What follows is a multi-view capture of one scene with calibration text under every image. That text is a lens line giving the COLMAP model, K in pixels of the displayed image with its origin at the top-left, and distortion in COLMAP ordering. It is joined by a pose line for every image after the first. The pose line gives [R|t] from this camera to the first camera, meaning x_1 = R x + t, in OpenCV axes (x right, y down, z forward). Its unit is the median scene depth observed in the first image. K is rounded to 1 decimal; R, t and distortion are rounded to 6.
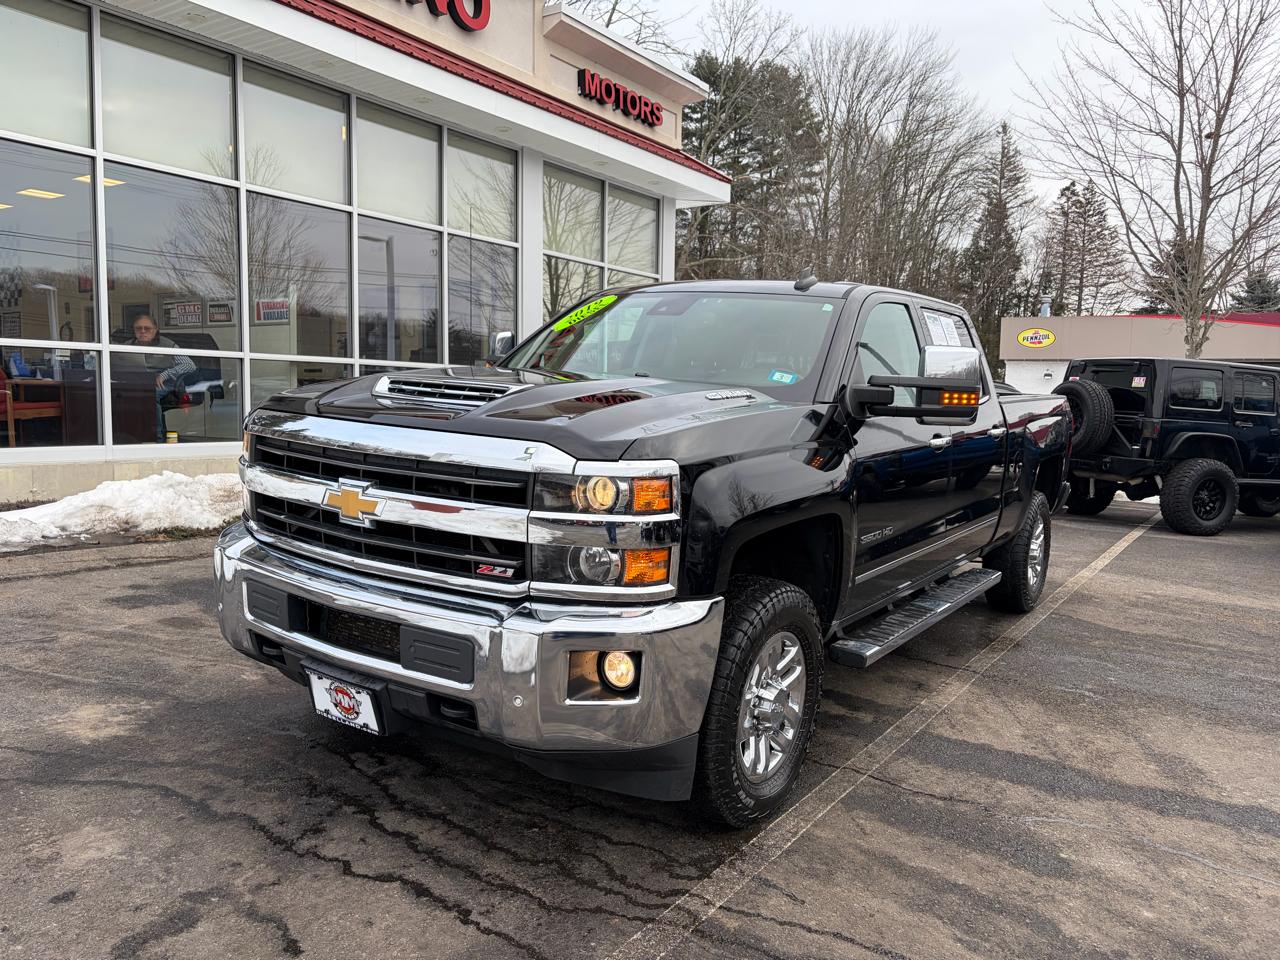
lens RADIAL K [[961.2, 0, 644.1], [0, 961.2, 486.7], [0, 0, 1]] dist [0.051653, -0.050775]
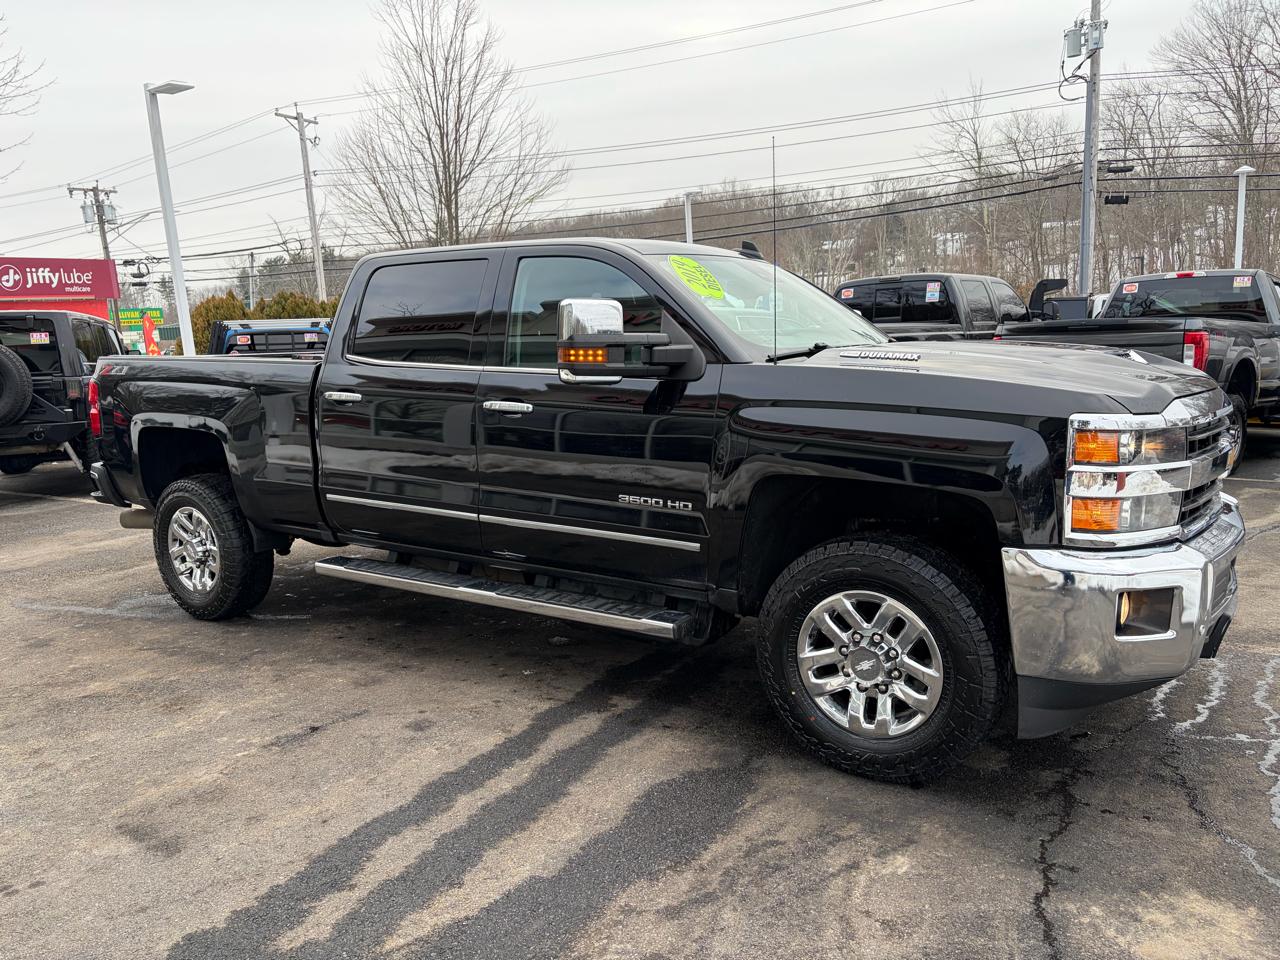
lens RADIAL K [[961.2, 0, 637.7], [0, 961.2, 474.4], [0, 0, 1]] dist [0.051653, -0.050775]
pose [[0.001914, -0.190690, 0.981648, -1.168053], [0.142478, 0.971687, 0.188477, -0.229096], [-0.989796, 0.139502, 0.029029, 1.335773]]
